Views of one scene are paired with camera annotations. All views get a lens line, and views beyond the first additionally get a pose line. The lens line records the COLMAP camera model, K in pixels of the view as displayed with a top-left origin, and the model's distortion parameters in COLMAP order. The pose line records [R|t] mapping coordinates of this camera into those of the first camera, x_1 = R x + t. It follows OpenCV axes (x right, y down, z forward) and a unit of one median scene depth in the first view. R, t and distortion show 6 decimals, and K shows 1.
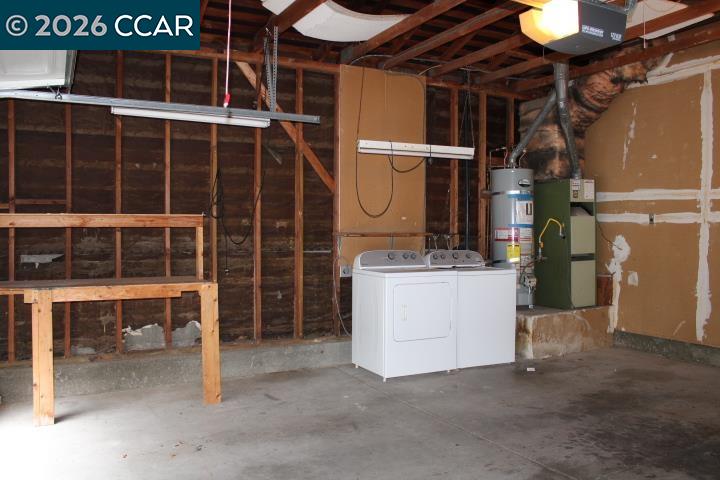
lens RADIAL K [[597.9, 0, 360.0], [0, 597.9, 240.0], [0, 0, 1]] dist [-0.082310, 0.014255]
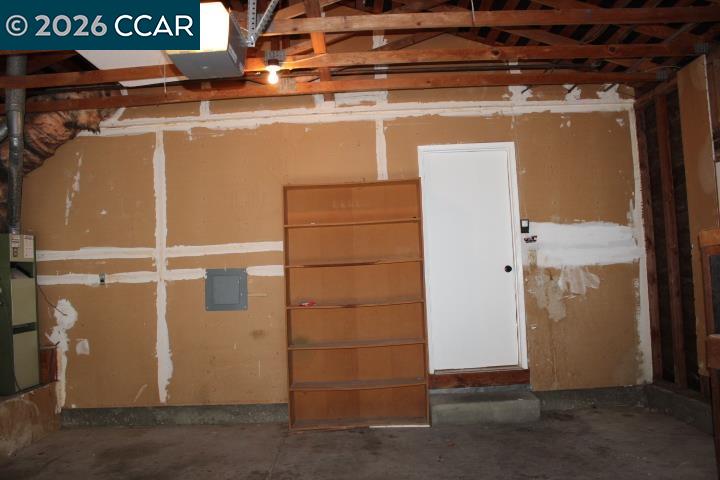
lens RADIAL K [[597.9, 0, 360.0], [0, 597.9, 240.0], [0, 0, 1]] dist [-0.082310, 0.014255]
pose [[0.486927, 0.030598, 0.872907, -0.115493], [0.065009, 0.995345, -0.071153, -0.005379], [-0.871020, 0.091393, 0.482671, 0.194308]]
